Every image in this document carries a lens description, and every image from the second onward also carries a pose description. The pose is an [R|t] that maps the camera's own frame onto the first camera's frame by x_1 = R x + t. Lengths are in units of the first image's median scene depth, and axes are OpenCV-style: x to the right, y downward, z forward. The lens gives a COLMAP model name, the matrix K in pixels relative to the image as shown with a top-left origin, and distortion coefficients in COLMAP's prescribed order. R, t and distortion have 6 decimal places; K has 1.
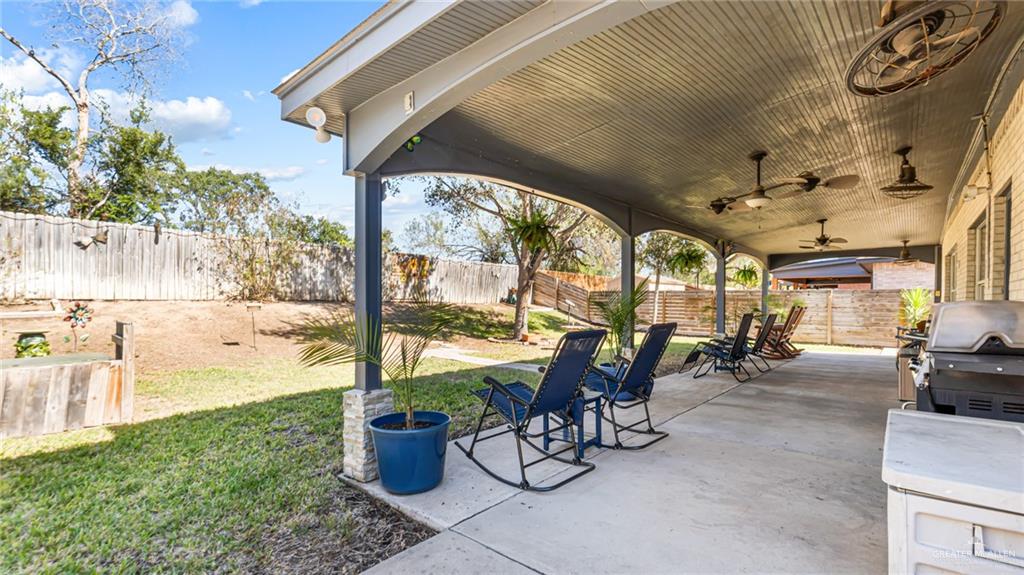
lens RADIAL K [[458.8, 0, 511.5], [0, 458.8, 305.0], [0, 0, 1]] dist [-0.001245, -0.000040]
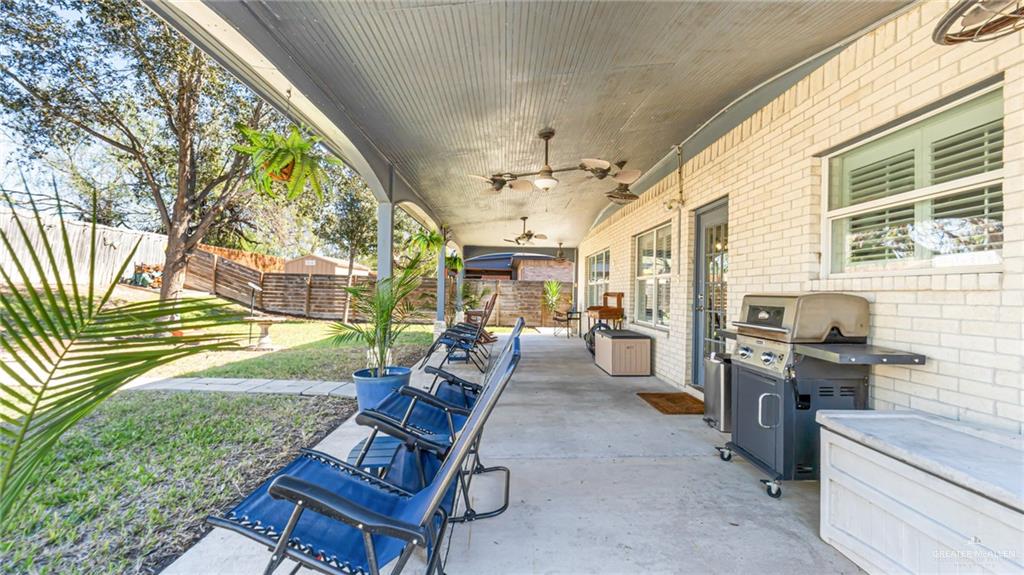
lens RADIAL K [[435.4, 0, 516.2], [0, 435.4, 285.2], [0, 0, 1]] dist [-0.005618, -0.000179]
pose [[0.732204, 0.021439, 0.680748, -0.041974], [-0.013107, 0.999763, -0.017389, -0.000372], [-0.680959, 0.003810, 0.732312, 0.159368]]
